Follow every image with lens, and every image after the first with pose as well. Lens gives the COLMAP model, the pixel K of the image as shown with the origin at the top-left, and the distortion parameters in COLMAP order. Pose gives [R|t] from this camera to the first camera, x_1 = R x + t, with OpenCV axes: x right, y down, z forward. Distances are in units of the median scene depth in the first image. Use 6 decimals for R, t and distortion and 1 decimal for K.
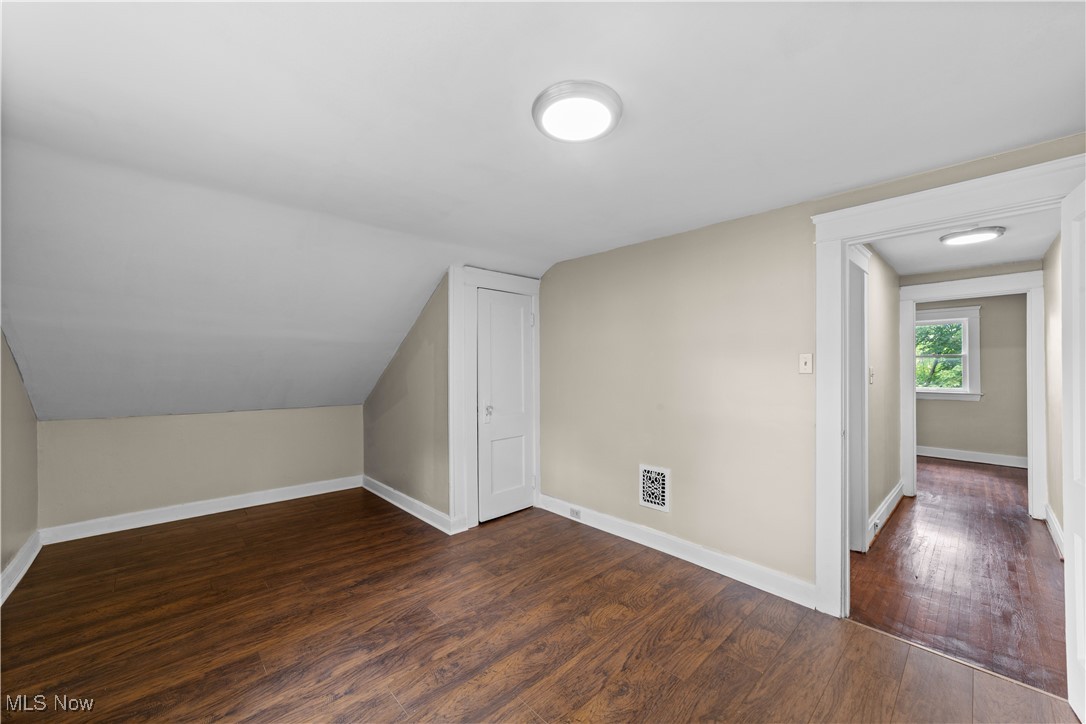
lens RADIAL K [[418.0, 0, 543.9], [0, 418.0, 367.3], [0, 0, 1]] dist [-0.018484, 0.007291]
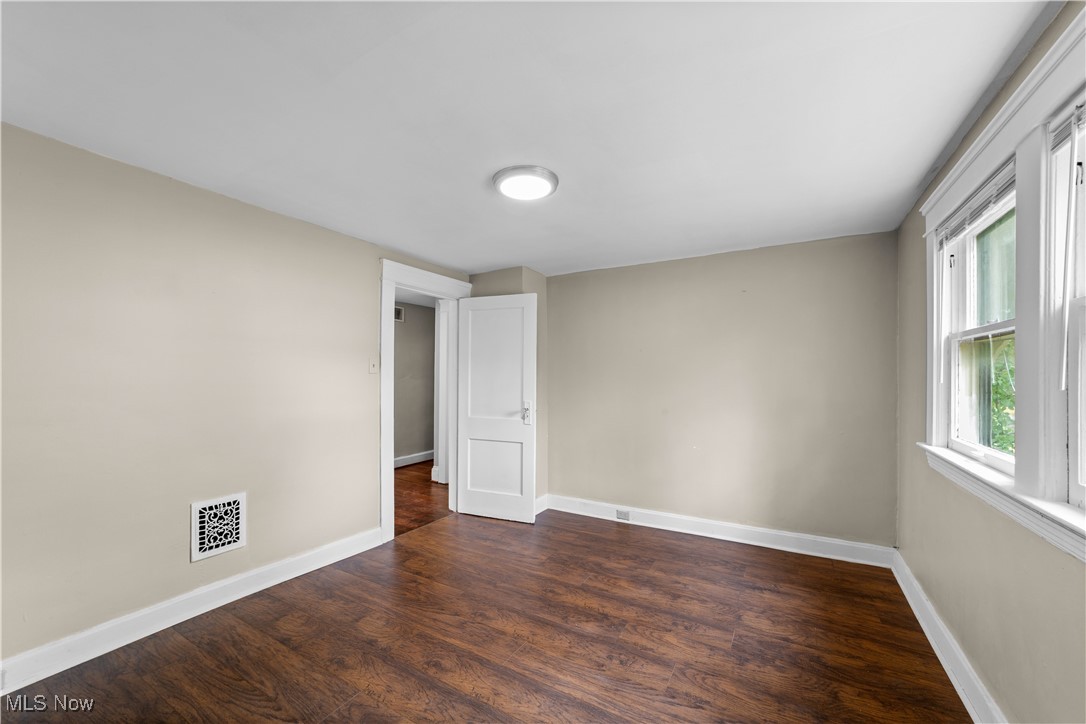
lens RADIAL K [[426.3, 0, 544.6], [0, 426.3, 373.9], [0, 0, 1]] dist [-0.017403, 0.008804]
pose [[-0.284558, -0.002005, 0.958657, -0.772328], [-0.007787, 0.999970, -0.000220, 0.012761], [-0.958627, -0.007528, -0.284565, 0.801264]]
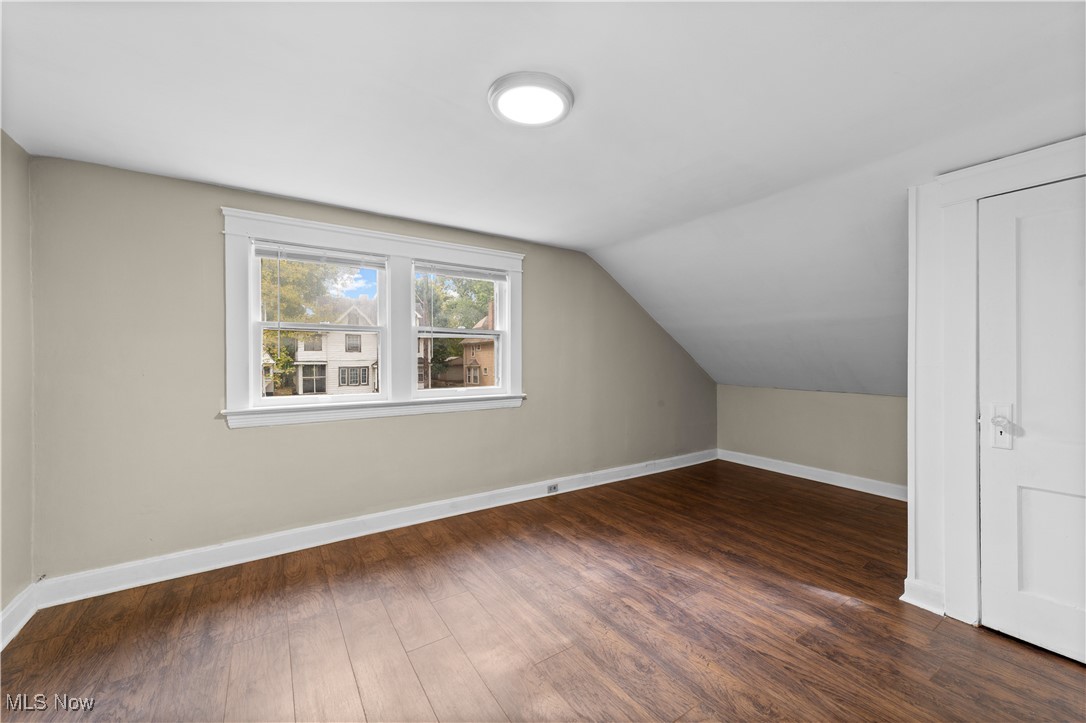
lens RADIAL K [[418.0, 0, 543.9], [0, 418.0, 366.8], [0, 0, 1]] dist [-0.018484, 0.007291]
pose [[-0.163974, 0.026685, -0.986104, 0.664453], [0.002816, 0.999643, 0.026583, 0.020049], [0.986461, 0.001582, -0.163990, 0.723210]]
